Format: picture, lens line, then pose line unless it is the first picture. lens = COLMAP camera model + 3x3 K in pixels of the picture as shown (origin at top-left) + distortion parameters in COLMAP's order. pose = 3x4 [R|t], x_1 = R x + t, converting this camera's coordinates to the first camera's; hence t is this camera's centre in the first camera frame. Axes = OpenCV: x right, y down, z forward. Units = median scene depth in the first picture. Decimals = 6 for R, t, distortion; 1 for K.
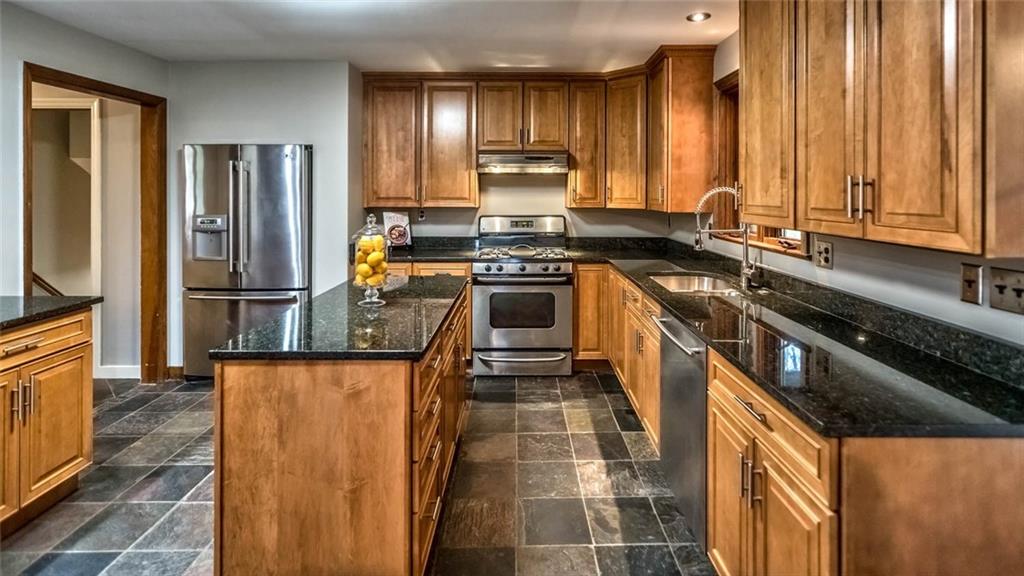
lens RADIAL K [[496.6, 0, 524.5], [0, 496.6, 194.2], [0, 0, 1]] dist [0.001241, 0.000735]
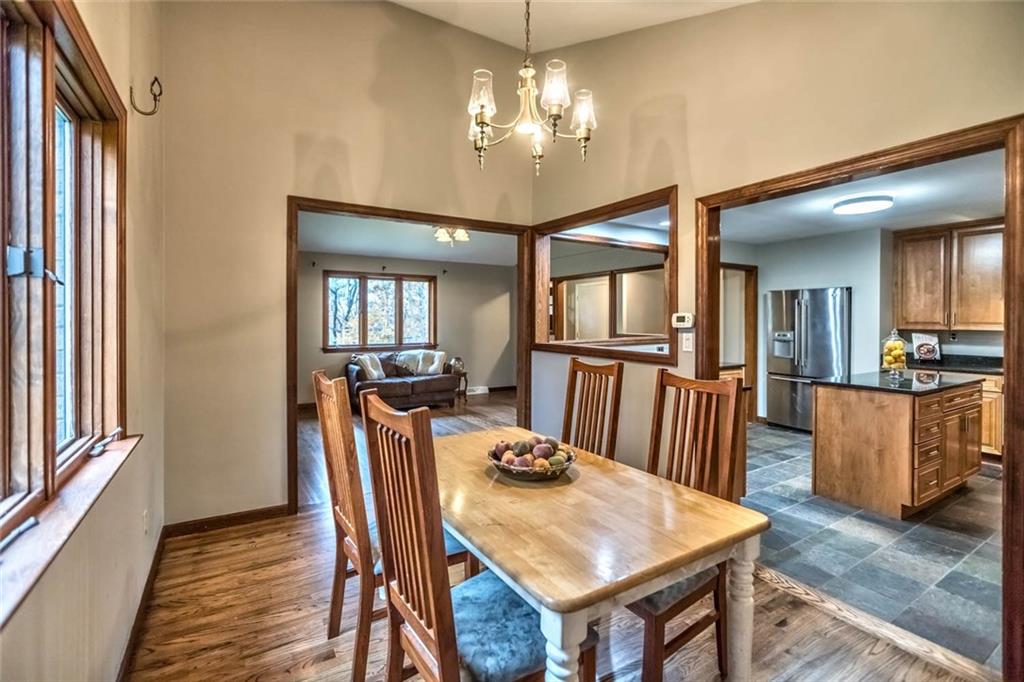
lens RADIAL K [[458.7, 0, 507.2], [0, 458.7, 321.4], [0, 0, 1]] dist [-0.001494, 0.000158]
pose [[0.516485, 0.004356, -0.856285, 0.217746], [-0.006623, 0.999977, 0.001093, 0.010993], [0.856271, 0.005106, 0.516502, -0.592685]]
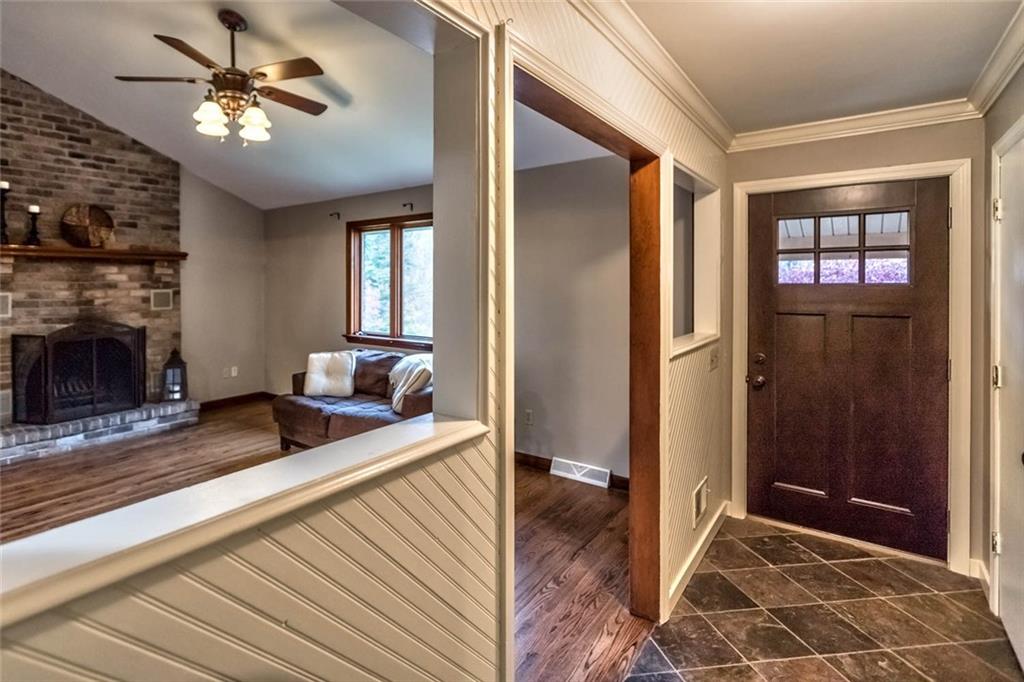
lens RADIAL K [[520.8, 0, 465.0], [0, 520.8, 288.9], [0, 0, 1]] dist [-0.005939, -0.000684]
pose [[-0.614289, 0.010365, -0.789013, -0.769298], [-0.002390, 0.999885, 0.014996, -0.025299], [0.789078, 0.011098, -0.614193, 0.839252]]
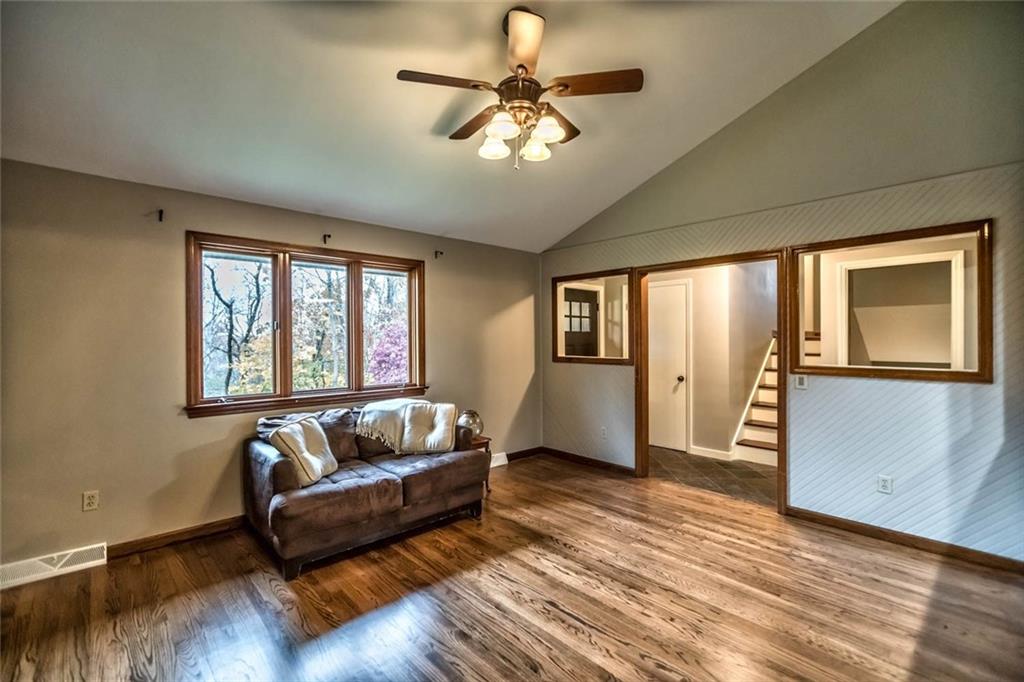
lens RADIAL K [[461.6, 0, 512.0], [0, 461.6, 341.0], [0, 0, 1]] dist [-0.002175, -0.000264]
pose [[0.665702, 0.001079, -0.746217, -0.716647], [-0.000144, 0.999999, 0.001318, 0.007152], [0.746217, -0.000769, 0.665702, -0.396681]]
